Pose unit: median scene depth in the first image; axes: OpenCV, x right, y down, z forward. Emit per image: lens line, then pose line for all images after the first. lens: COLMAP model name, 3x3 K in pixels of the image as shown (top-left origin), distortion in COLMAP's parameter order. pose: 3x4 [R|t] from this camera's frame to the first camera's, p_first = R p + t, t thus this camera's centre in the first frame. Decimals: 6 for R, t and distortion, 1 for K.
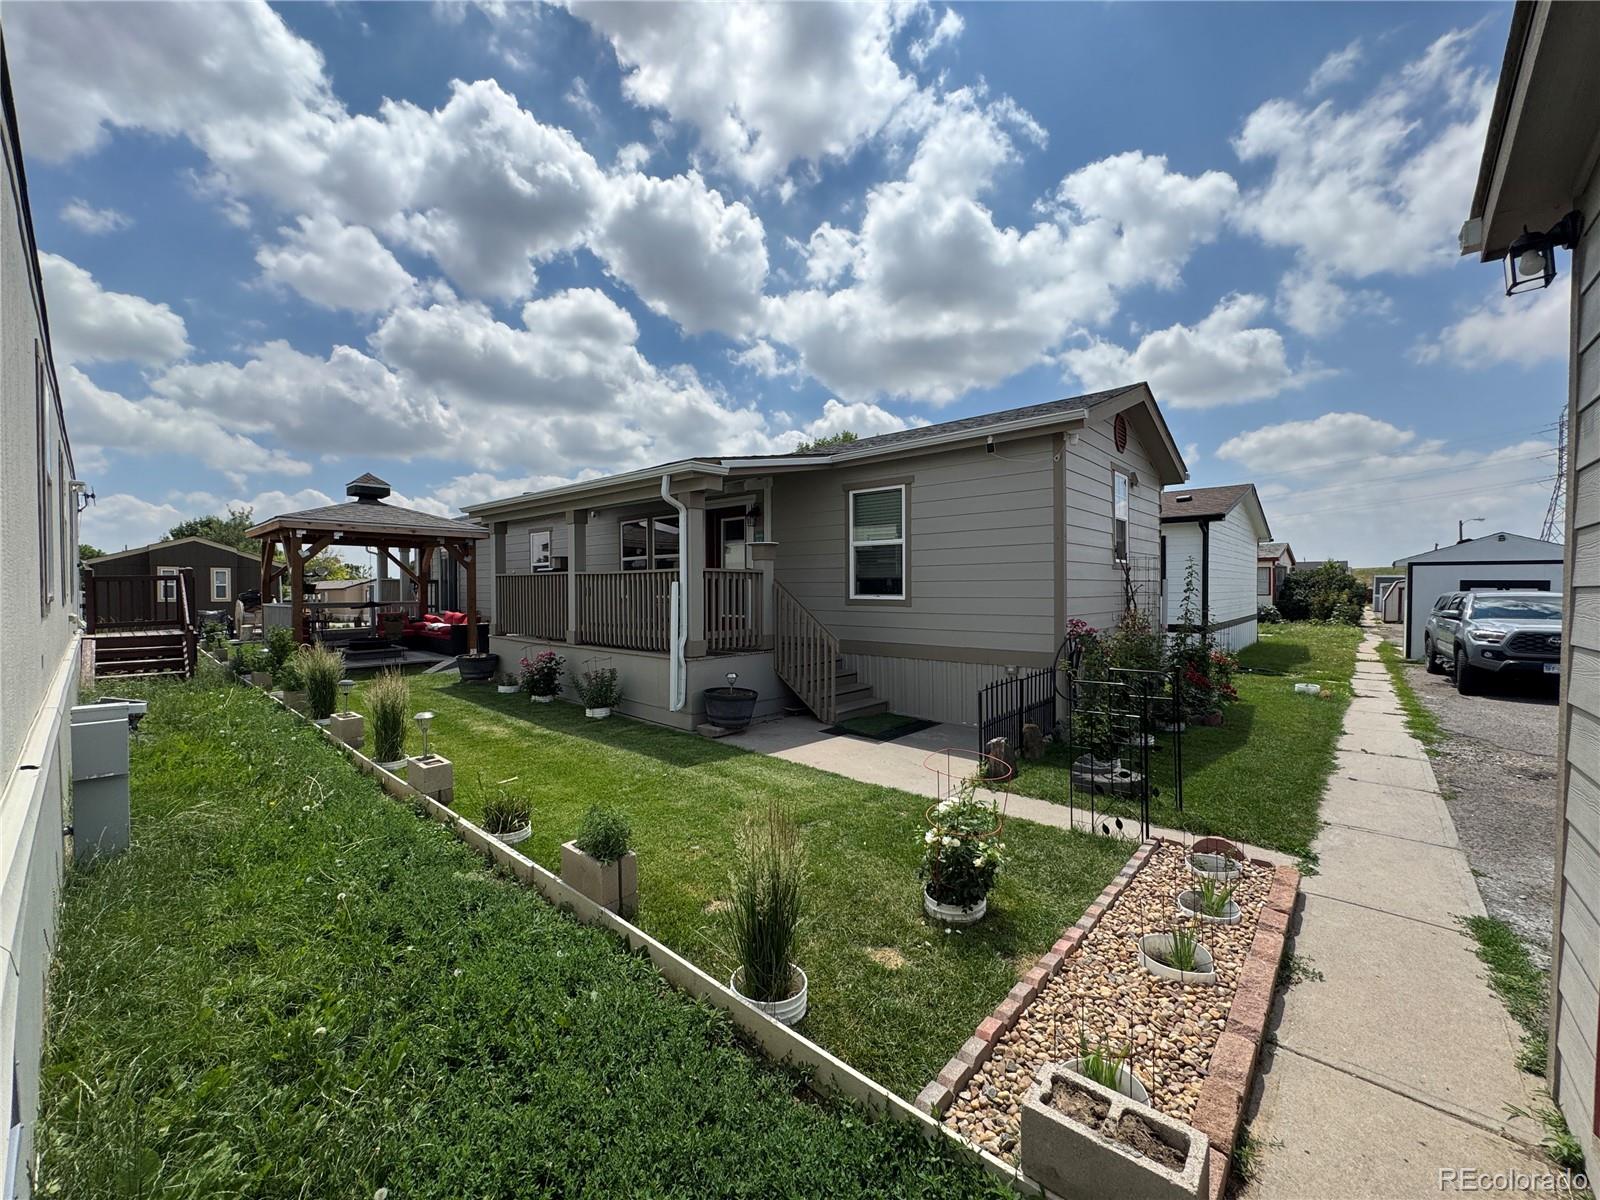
lens RADIAL K [[637.9, 0, 797.7], [0, 637.9, 597.2], [0, 0, 1]] dist [-0.000862, -0.000038]
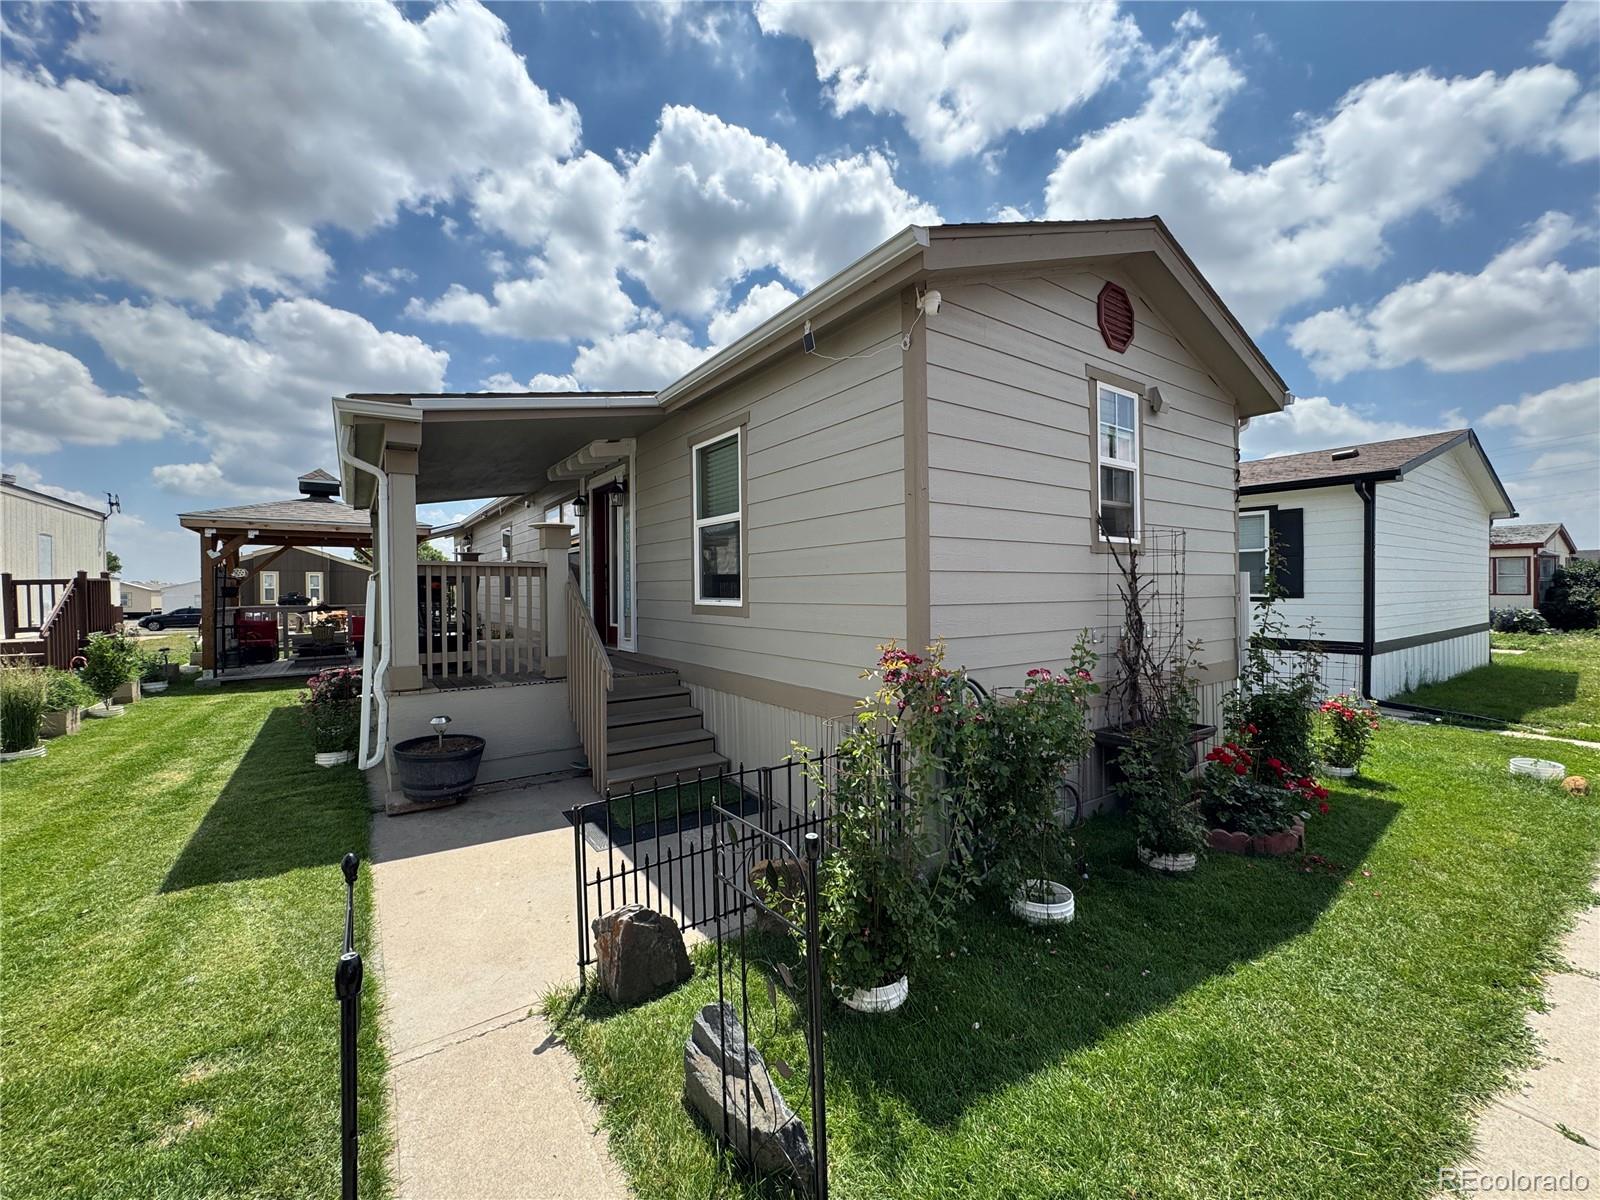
lens RADIAL K [[638.3, 0, 800.0], [0, 638.3, 600.0], [0, 0, 1]] dist [-0.000977, -0.000003]
pose [[0.973303, -0.000193, -0.229523, 0.348306], [0.001097, 0.999992, 0.003811, -0.004908], [0.229521, -0.003961, 0.973296, 0.363298]]
